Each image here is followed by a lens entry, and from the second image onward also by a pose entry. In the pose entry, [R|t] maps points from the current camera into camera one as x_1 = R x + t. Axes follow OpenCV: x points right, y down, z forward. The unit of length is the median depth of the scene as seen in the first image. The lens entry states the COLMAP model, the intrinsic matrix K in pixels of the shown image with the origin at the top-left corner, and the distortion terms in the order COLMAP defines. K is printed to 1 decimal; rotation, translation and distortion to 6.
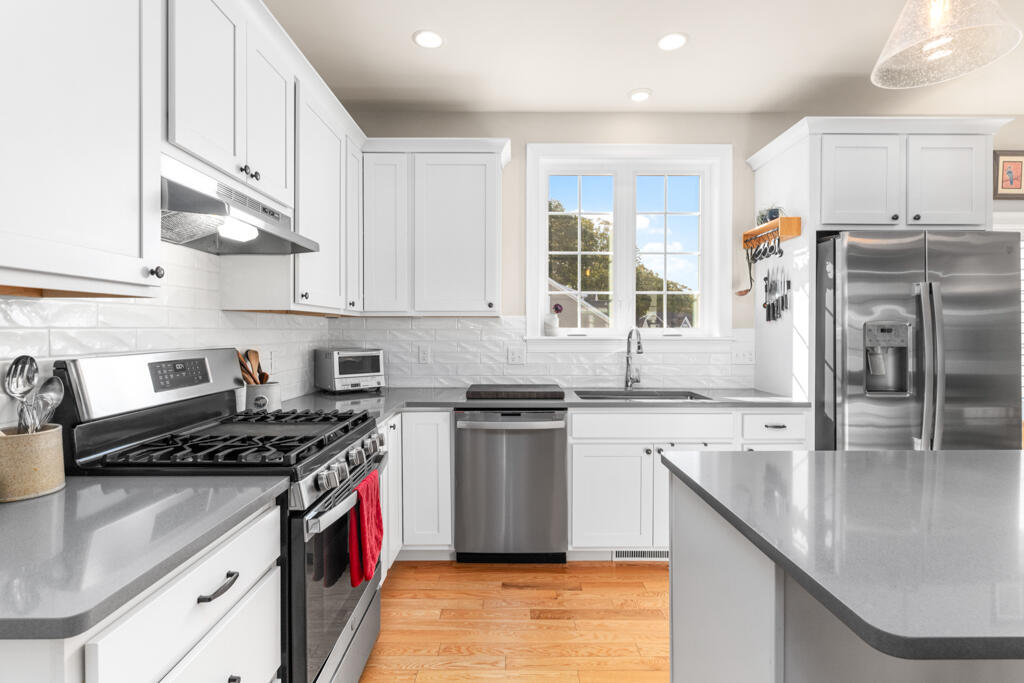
lens RADIAL K [[501.3, 0, 512.4], [0, 501.3, 340.1], [0, 0, 1]] dist [0.001107, -0.000059]
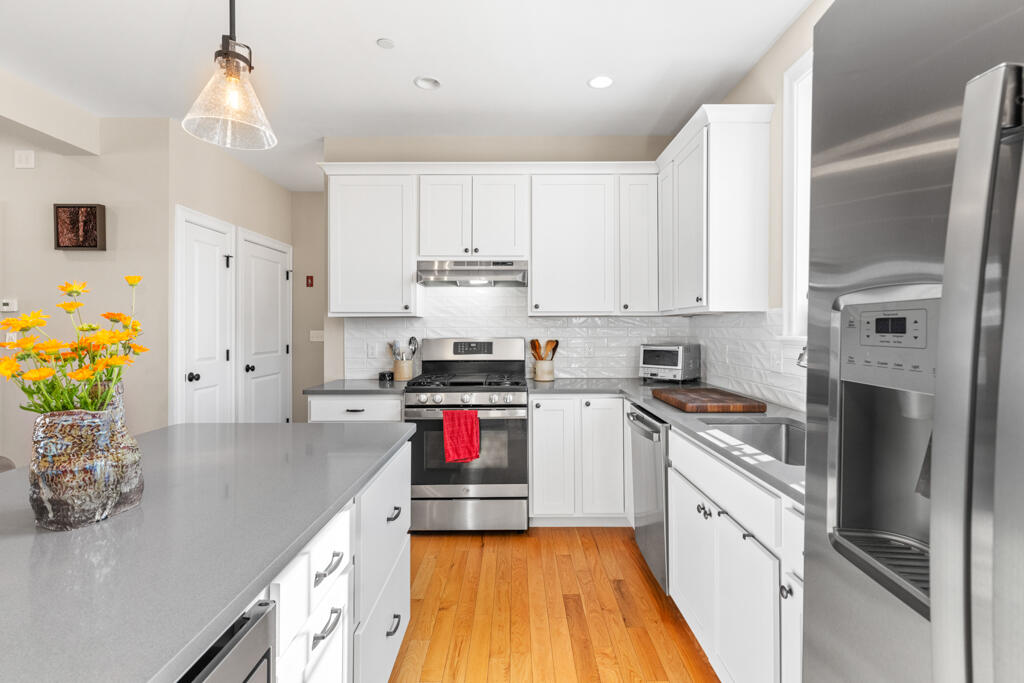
lens RADIAL K [[493.0, 0, 511.8], [0, 493.0, 333.2], [0, 0, 1]] dist [-0.003172, -0.000327]
pose [[-0.013130, 0.009150, -0.999872, 0.844256], [-0.018361, 0.999787, 0.009391, -0.011716], [0.999745, 0.018482, -0.012959, 0.686807]]
